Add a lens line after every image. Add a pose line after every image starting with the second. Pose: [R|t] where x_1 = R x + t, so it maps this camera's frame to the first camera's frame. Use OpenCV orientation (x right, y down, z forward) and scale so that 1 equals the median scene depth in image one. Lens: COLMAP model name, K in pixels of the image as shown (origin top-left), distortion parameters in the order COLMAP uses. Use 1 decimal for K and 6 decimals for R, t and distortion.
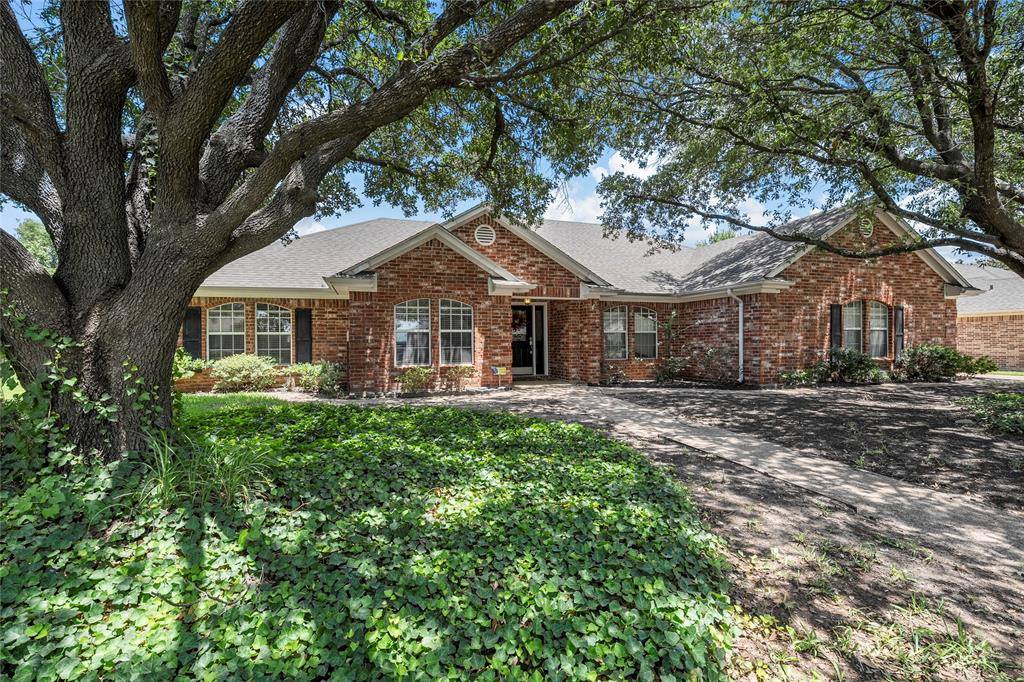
lens RADIAL K [[458.2, 0, 511.6], [0, 458.2, 339.4], [0, 0, 1]] dist [0.000928, 0.000044]
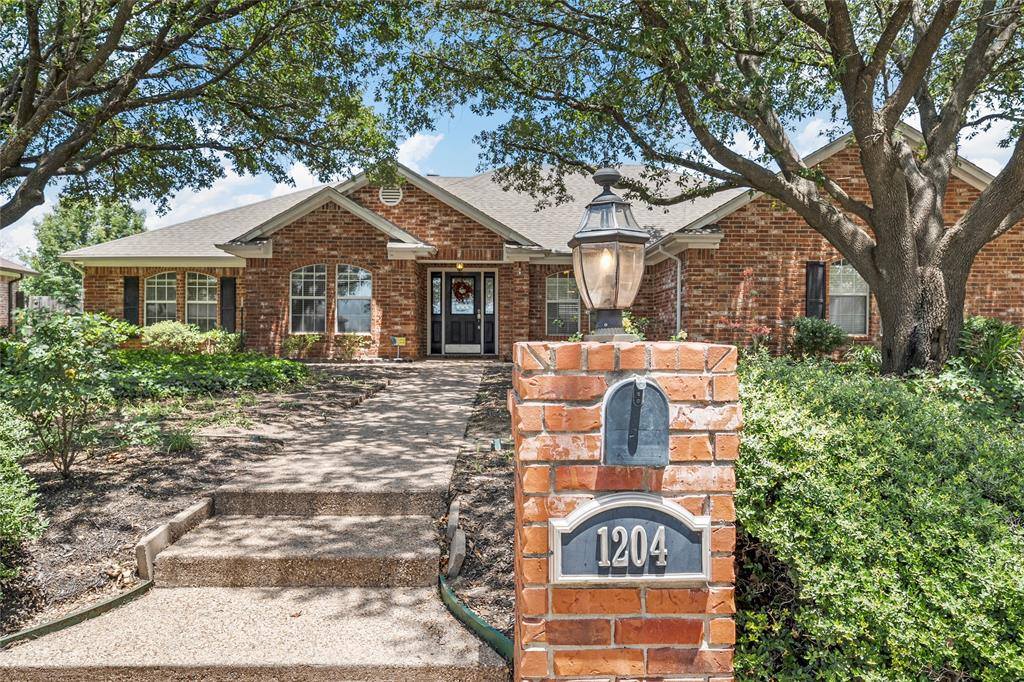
lens RADIAL K [[711.7, 0, 512.6], [0, 711.7, 340.2], [0, 0, 1]] dist [0.004783, -0.000262]
pose [[0.950398, 0.012463, -0.310786, 0.637870], [-0.012620, 0.999919, 0.001504, 0.061501], [0.310780, 0.002493, 0.950479, -0.288097]]
